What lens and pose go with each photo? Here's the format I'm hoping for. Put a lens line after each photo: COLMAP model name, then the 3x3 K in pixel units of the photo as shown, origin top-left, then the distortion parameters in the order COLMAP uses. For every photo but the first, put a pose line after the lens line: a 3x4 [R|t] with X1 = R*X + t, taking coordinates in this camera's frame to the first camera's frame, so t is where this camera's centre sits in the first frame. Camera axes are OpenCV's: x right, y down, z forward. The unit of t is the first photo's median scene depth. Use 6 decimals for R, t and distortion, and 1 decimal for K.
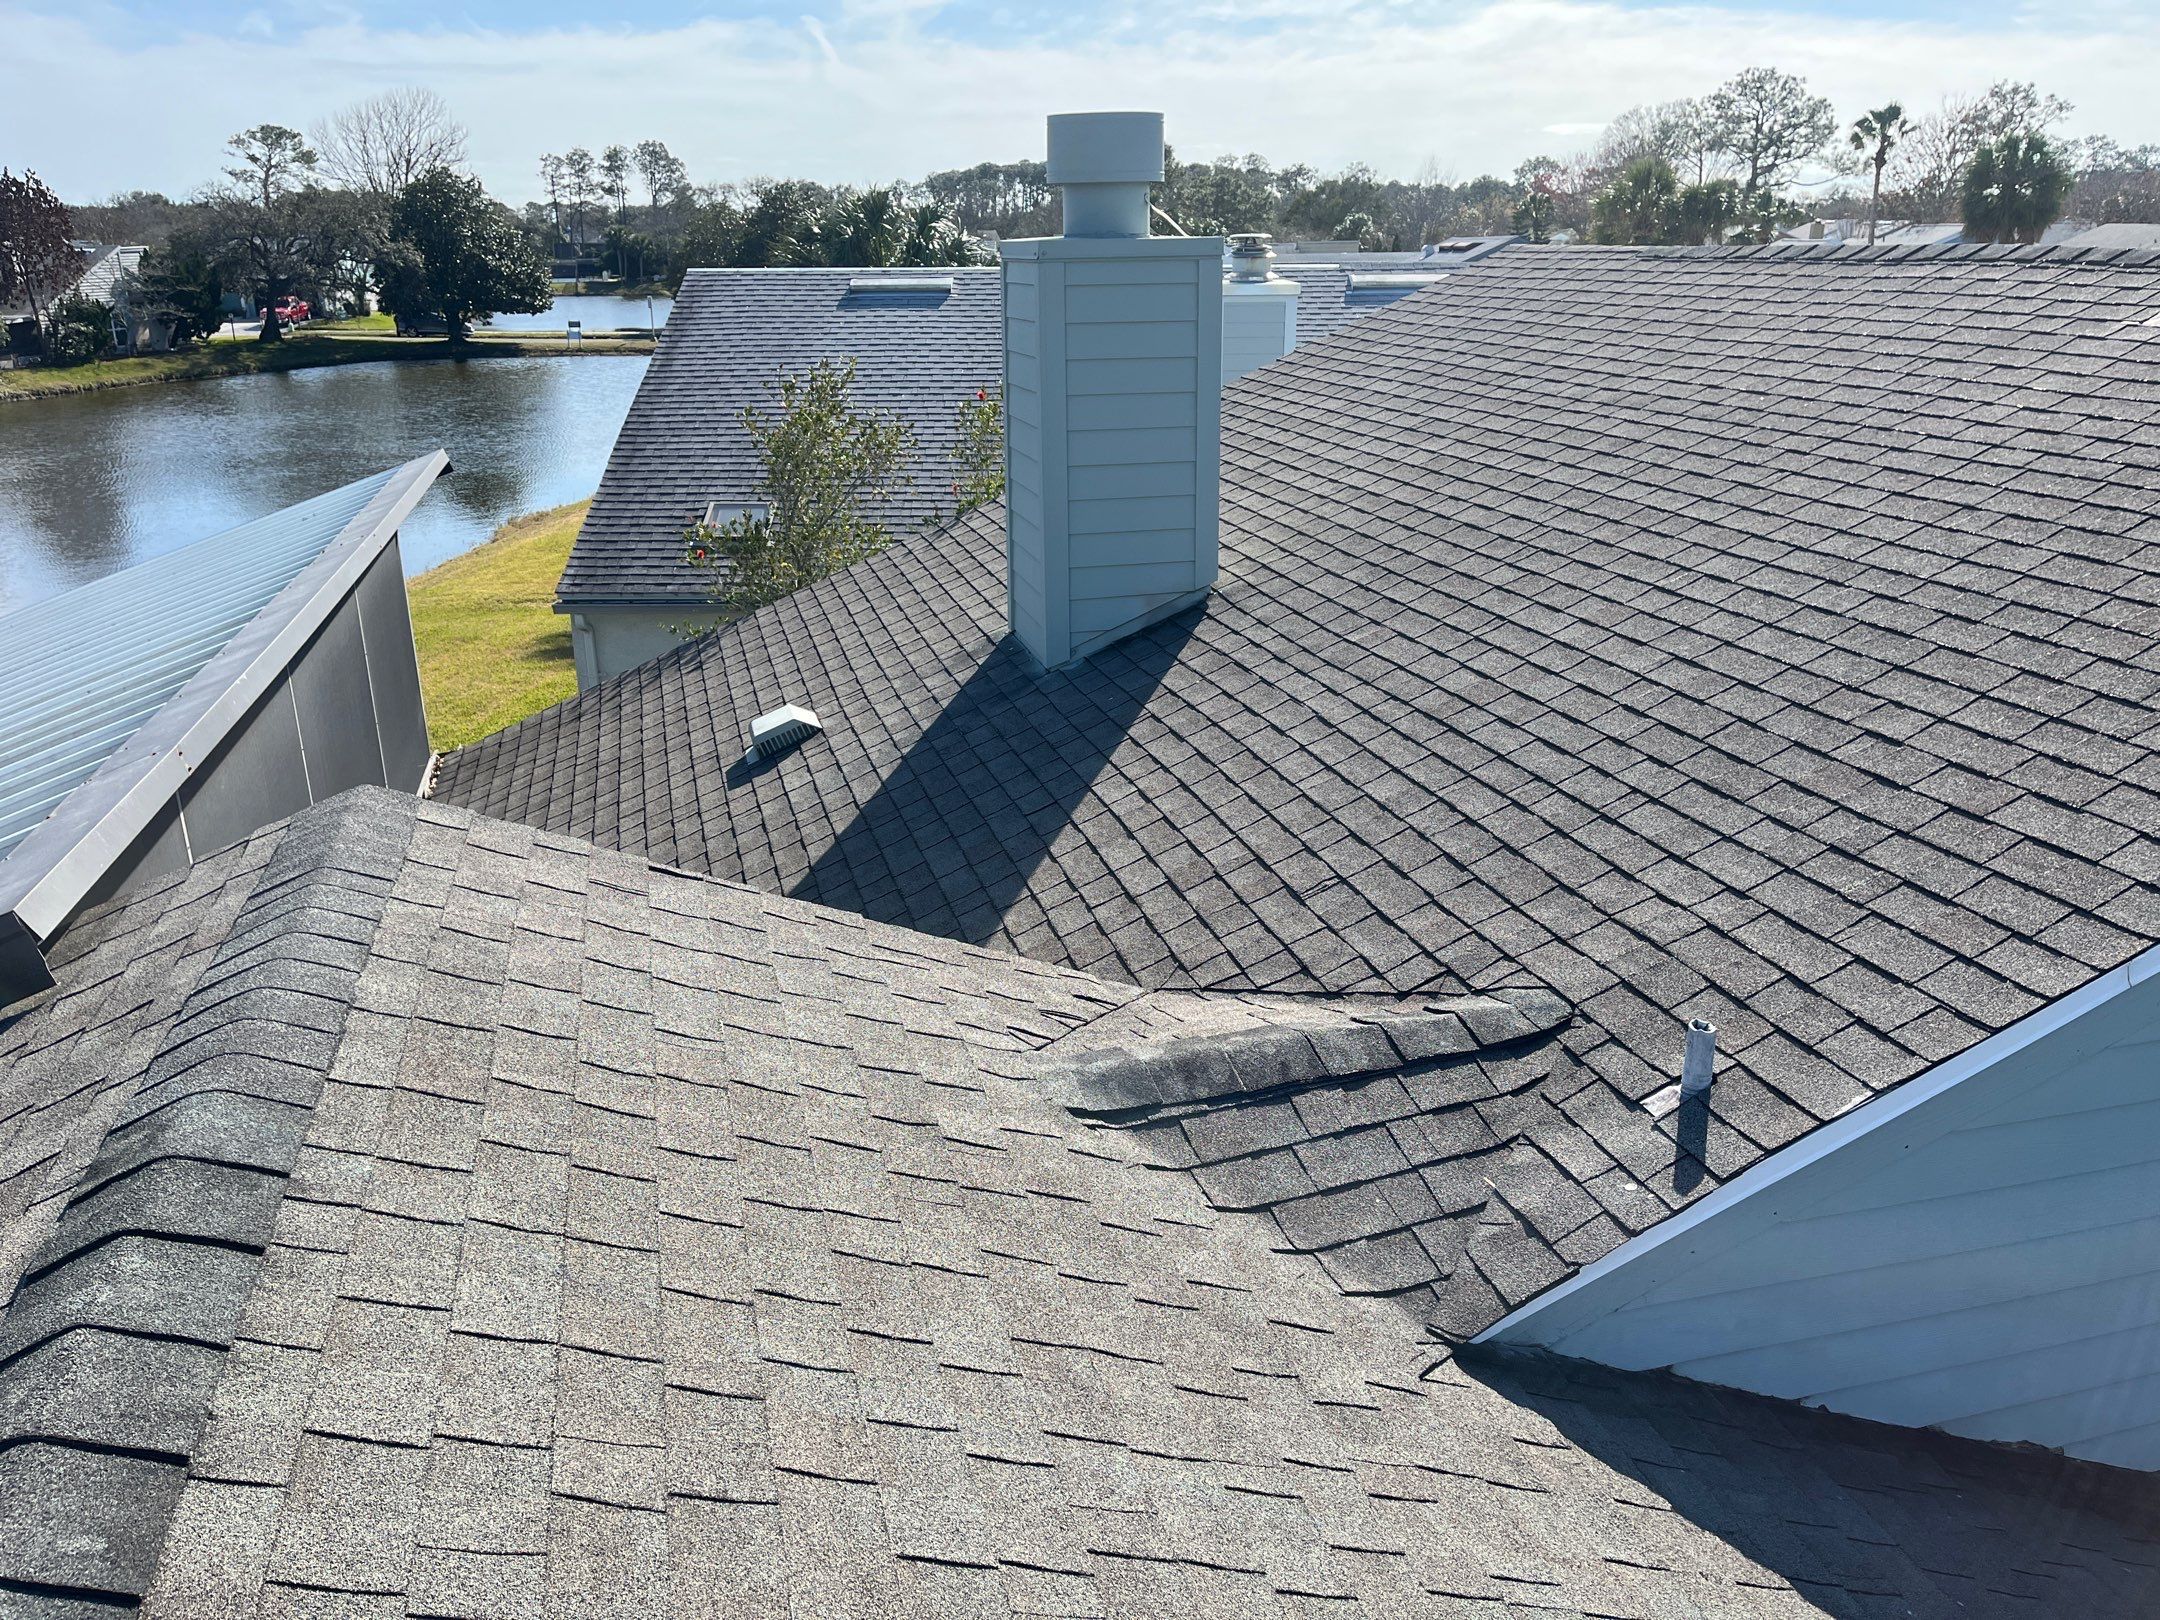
lens RADIAL K [[1648.8, 0, 1080.0], [0, 1648.8, 810.0], [0, 0, 1]] dist [0.103401, -0.154841]
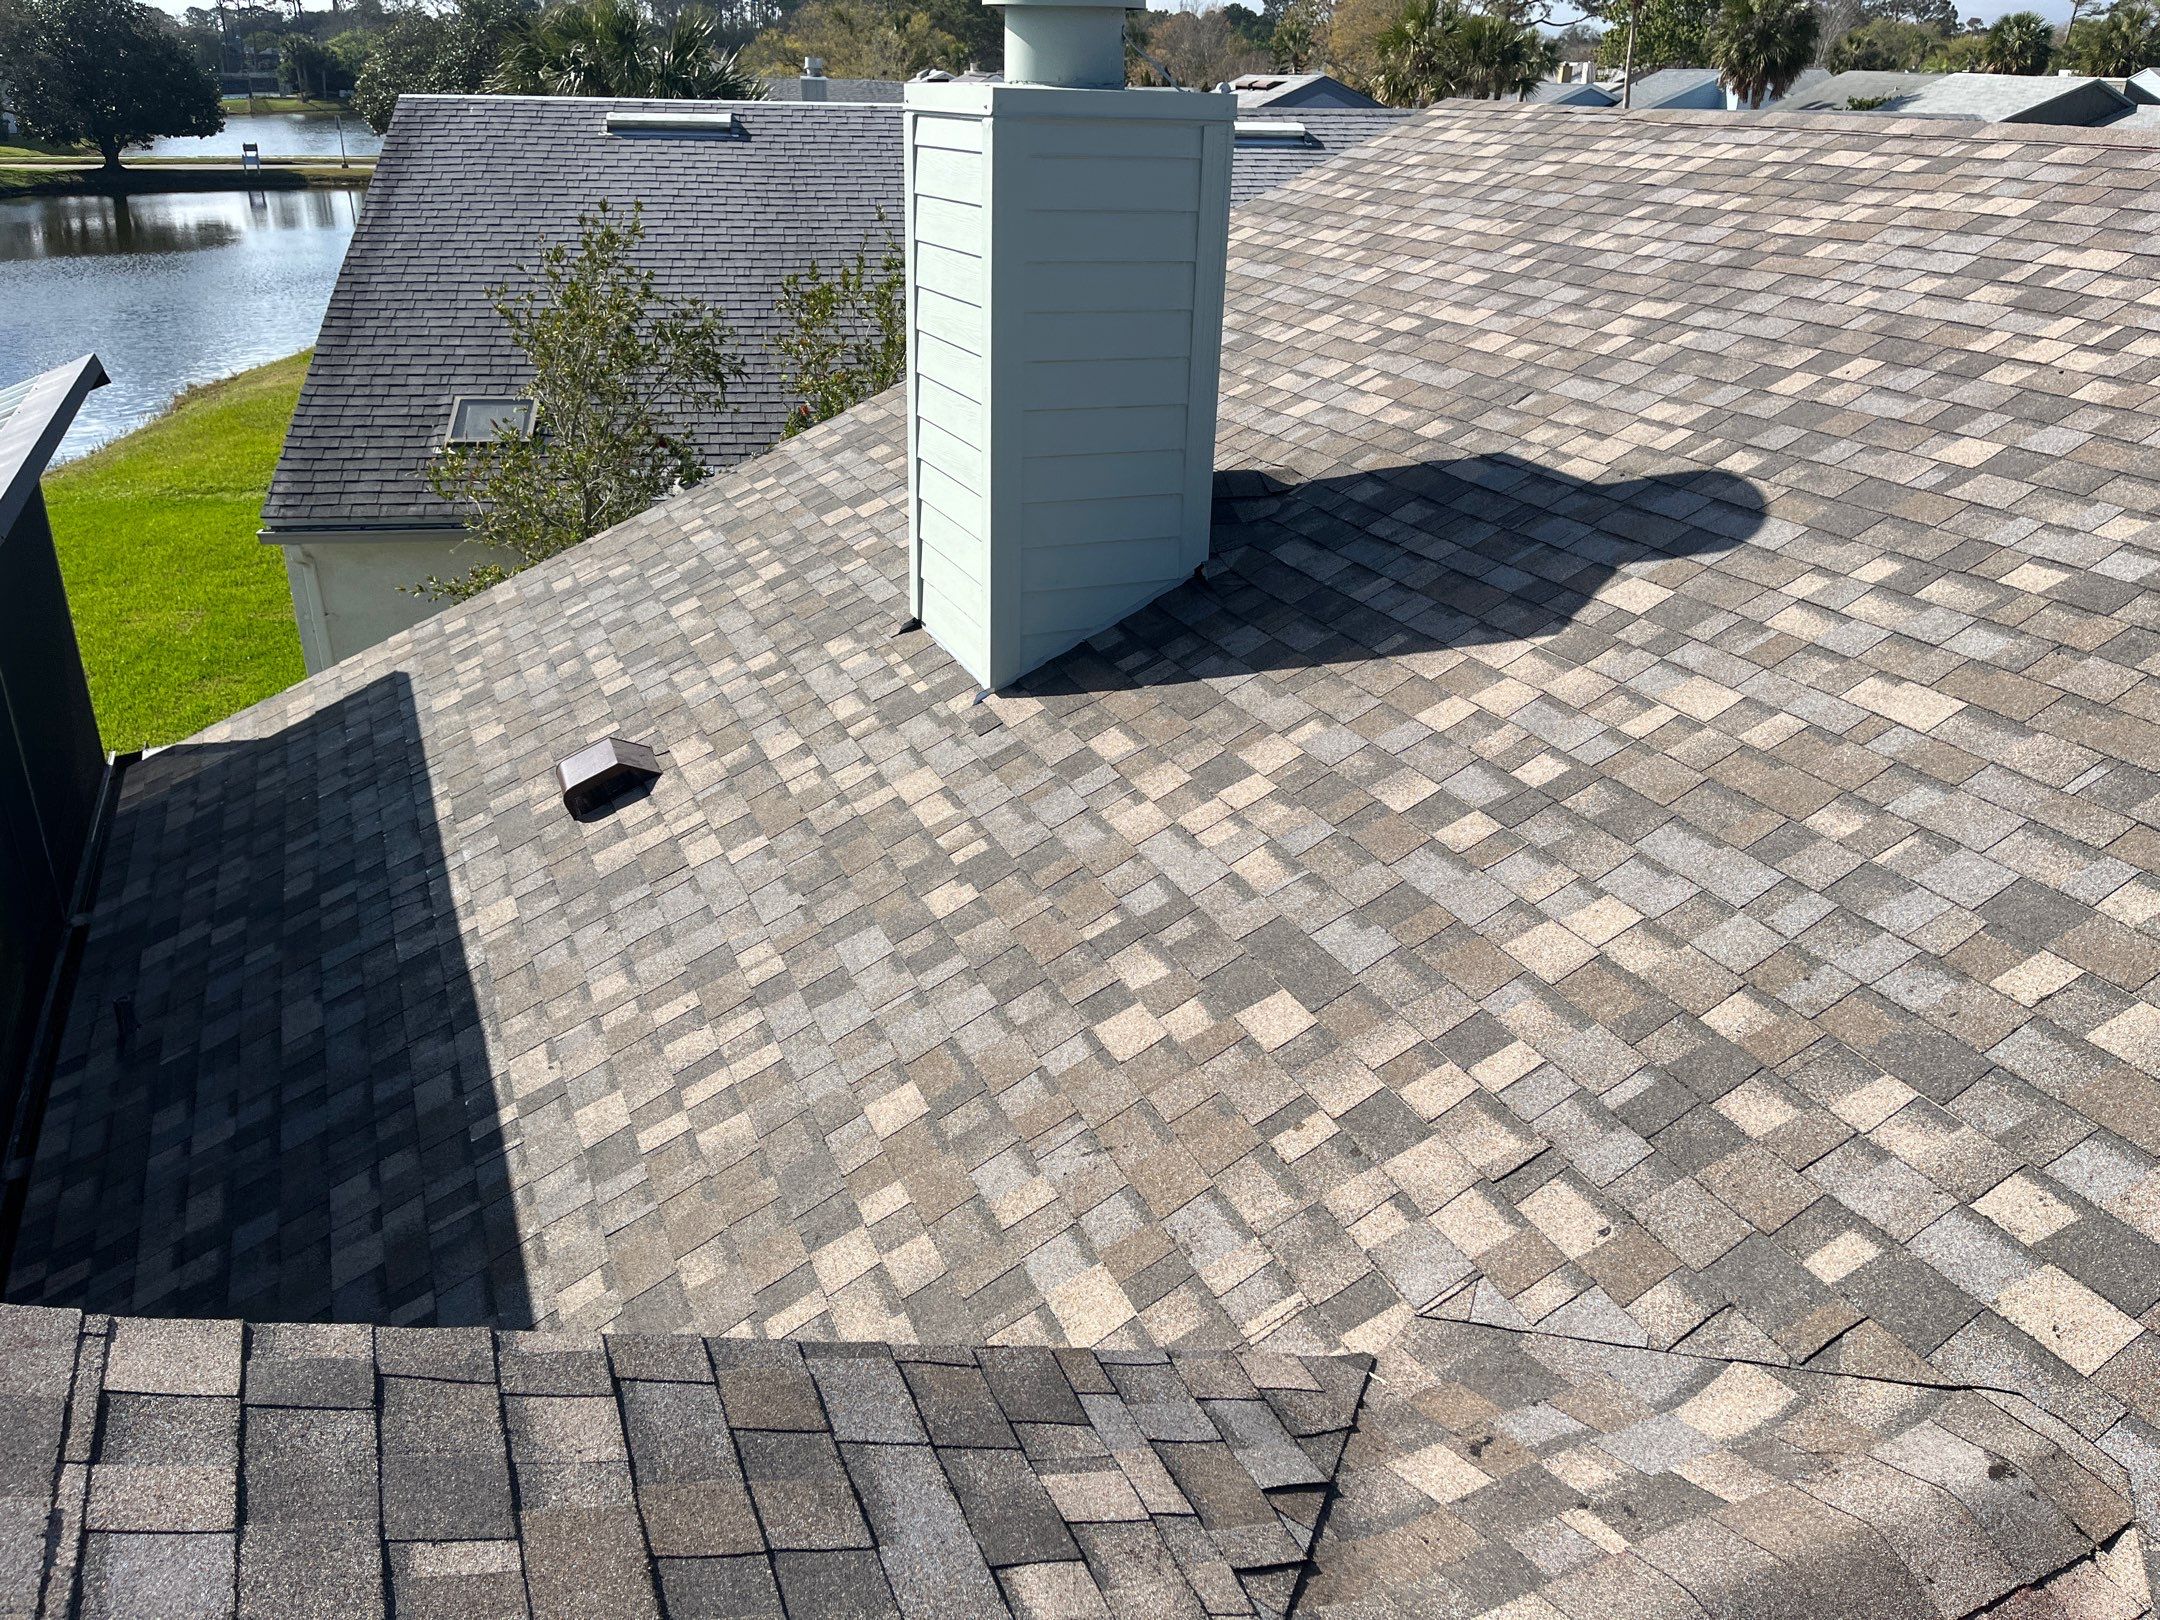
lens RADIAL K [[1648.8, 0, 1080.0], [0, 1648.8, 810.0], [0, 0, 1]] dist [0.103401, -0.154841]
pose [[0.988672, -0.039559, 0.144788, -0.048638], [0.026381, 0.995425, 0.091831, -0.051835], [-0.147758, -0.086971, 0.985192, 0.138013]]
